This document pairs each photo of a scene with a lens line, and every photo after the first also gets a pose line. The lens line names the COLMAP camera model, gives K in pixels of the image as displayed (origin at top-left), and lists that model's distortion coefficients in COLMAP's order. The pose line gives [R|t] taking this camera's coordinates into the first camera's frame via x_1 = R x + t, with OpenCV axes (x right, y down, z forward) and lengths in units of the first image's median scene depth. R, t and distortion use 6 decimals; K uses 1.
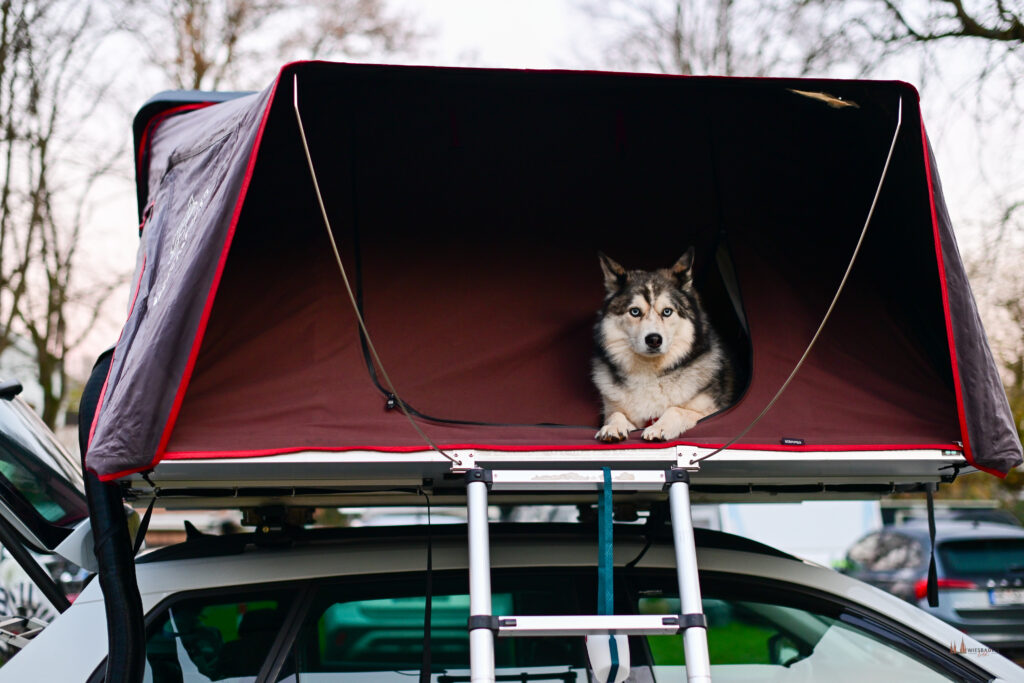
lens RADIAL K [[1473.4, 0, 512.0], [0, 1473.4, 341.5], [0, 0, 1]] dist [-0.004748, -0.042105]
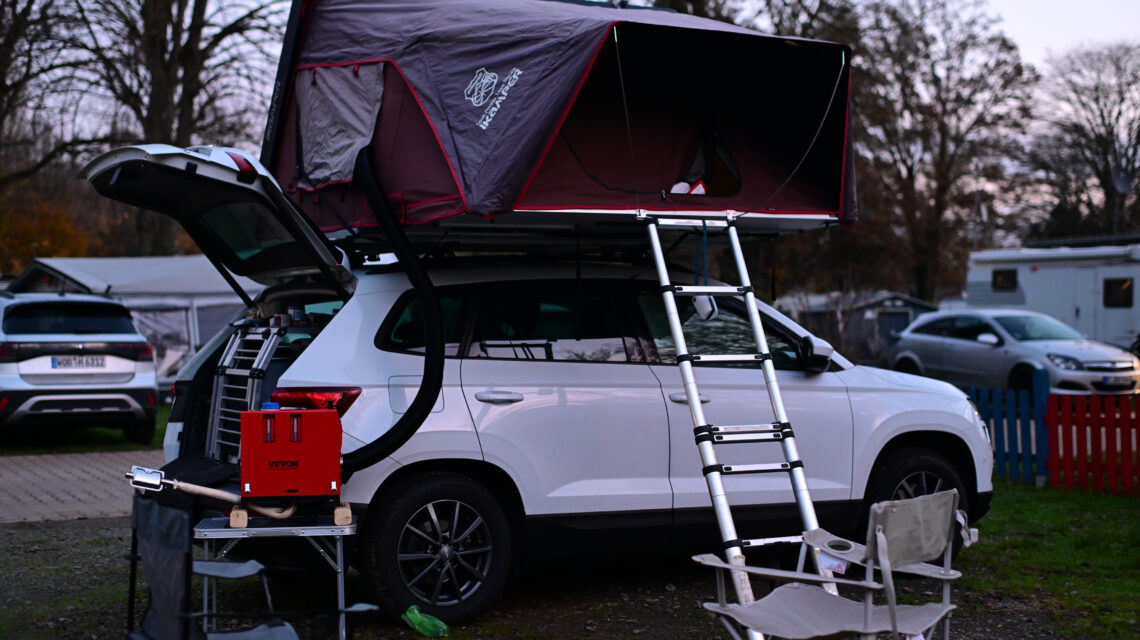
lens RADIAL K [[1642.5, 0, 570.0], [0, 1642.5, 320.0], [0, 0, 1]] dist [-0.017027, -0.031143]
pose [[0.906667, -0.002125, 0.421843, -1.084343], [-0.046675, 0.993342, 0.105322, -0.007993], [-0.419258, -0.115181, 0.900531, -1.026532]]
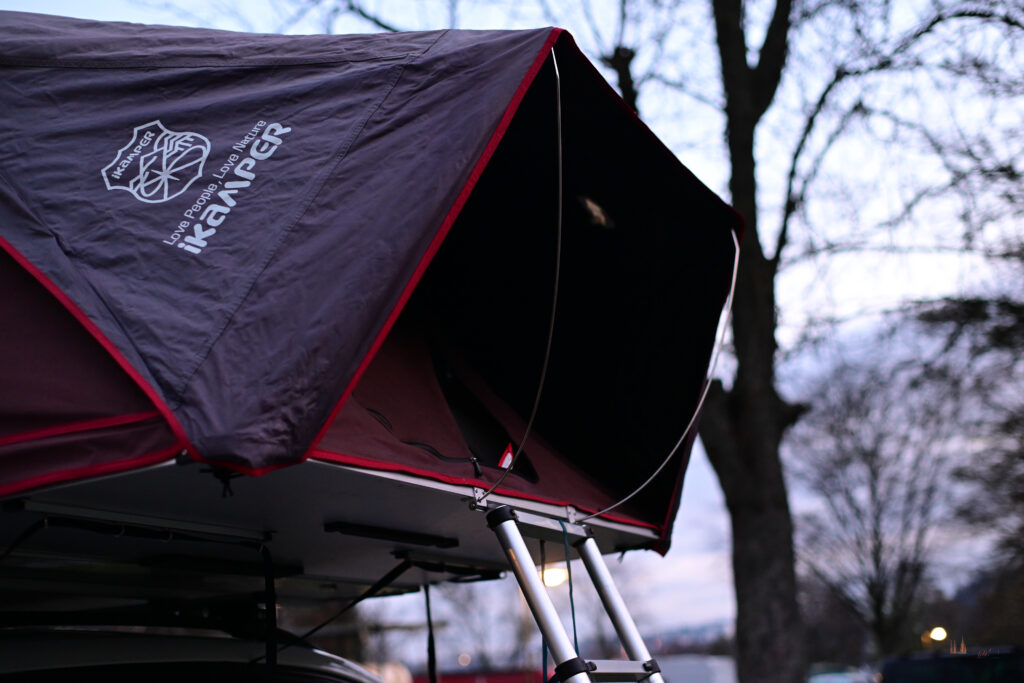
lens RADIAL K [[1473.4, 0, 512.0], [0, 1473.4, 341.5], [0, 0, 1]] dist [-0.004748, -0.042105]
pose [[0.501980, 0.185370, 0.844780, -0.807255], [-0.050435, 0.981373, -0.185374, 0.152703], [-0.863407, 0.050448, 0.501979, 0.525250]]
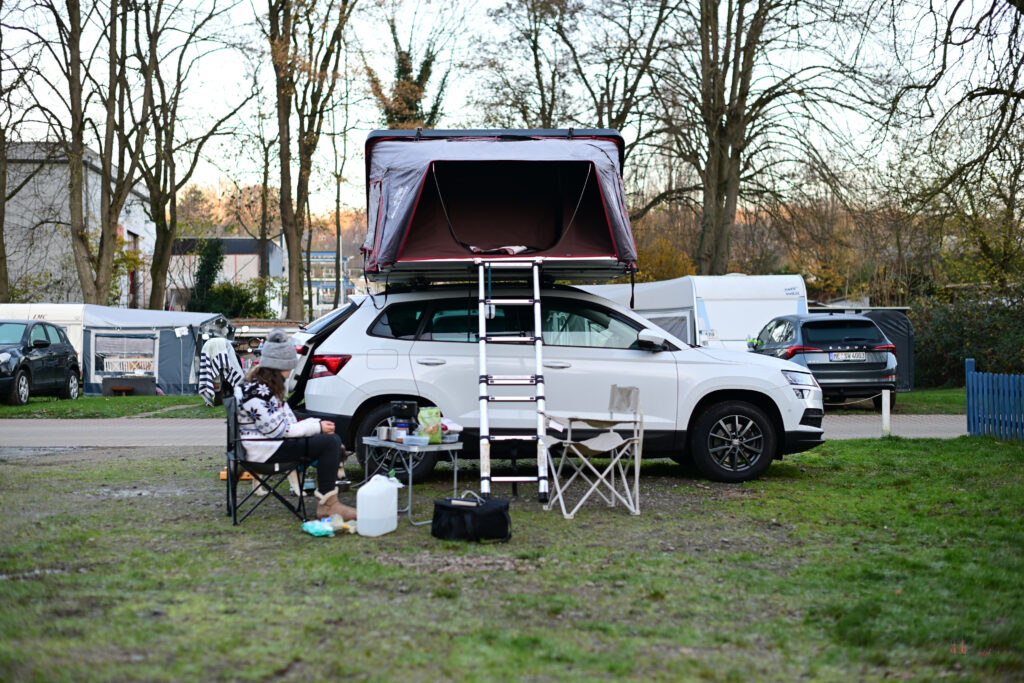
lens RADIAL K [[1473.4, 0, 512.0], [0, 1473.4, 341.5], [0, 0, 1]] dist [-0.004748, -0.042105]
pose [[0.999080, -0.004118, -0.042676, 0.212076], [0.009116, 0.993021, 0.117582, -0.153017], [0.041894, -0.117863, 0.992146, -2.719979]]
